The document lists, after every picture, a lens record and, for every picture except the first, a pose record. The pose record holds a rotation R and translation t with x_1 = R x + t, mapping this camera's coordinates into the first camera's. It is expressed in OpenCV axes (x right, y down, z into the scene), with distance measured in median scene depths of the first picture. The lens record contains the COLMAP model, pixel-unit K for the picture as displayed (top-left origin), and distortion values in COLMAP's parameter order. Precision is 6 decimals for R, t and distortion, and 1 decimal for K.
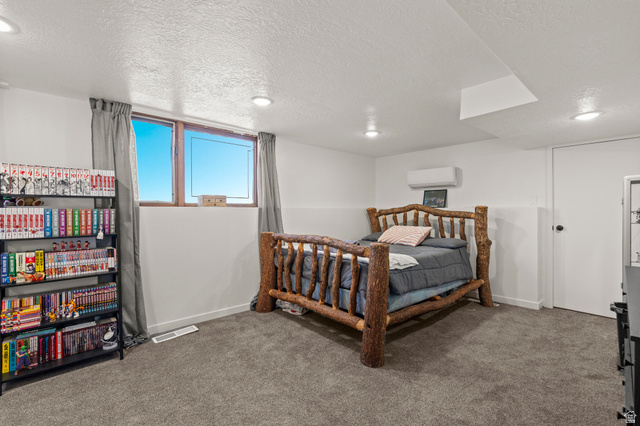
lens RADIAL K [[292.5, 0, 319.7], [0, 292.5, 213.5], [0, 0, 1]] dist [0.000524, 0.000498]
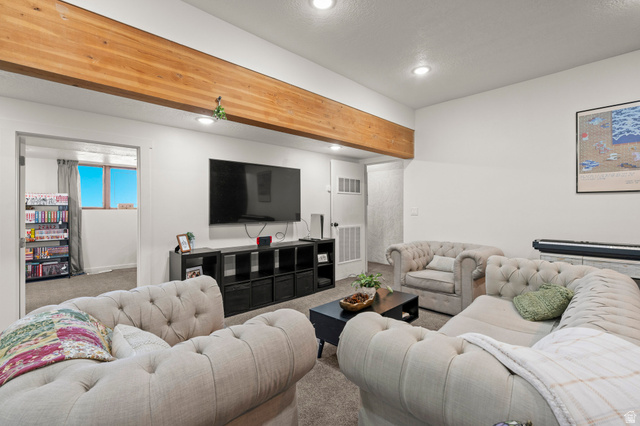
lens RADIAL K [[292.5, 0, 320.3], [0, 292.5, 211.4], [0, 0, 1]] dist [0.000524, 0.000498]
pose [[0.999012, 0.017108, 0.041018, 1.105988], [-0.017107, 0.999854, -0.000381, -0.044223], [-0.041018, -0.000321, 0.999158, -1.276925]]
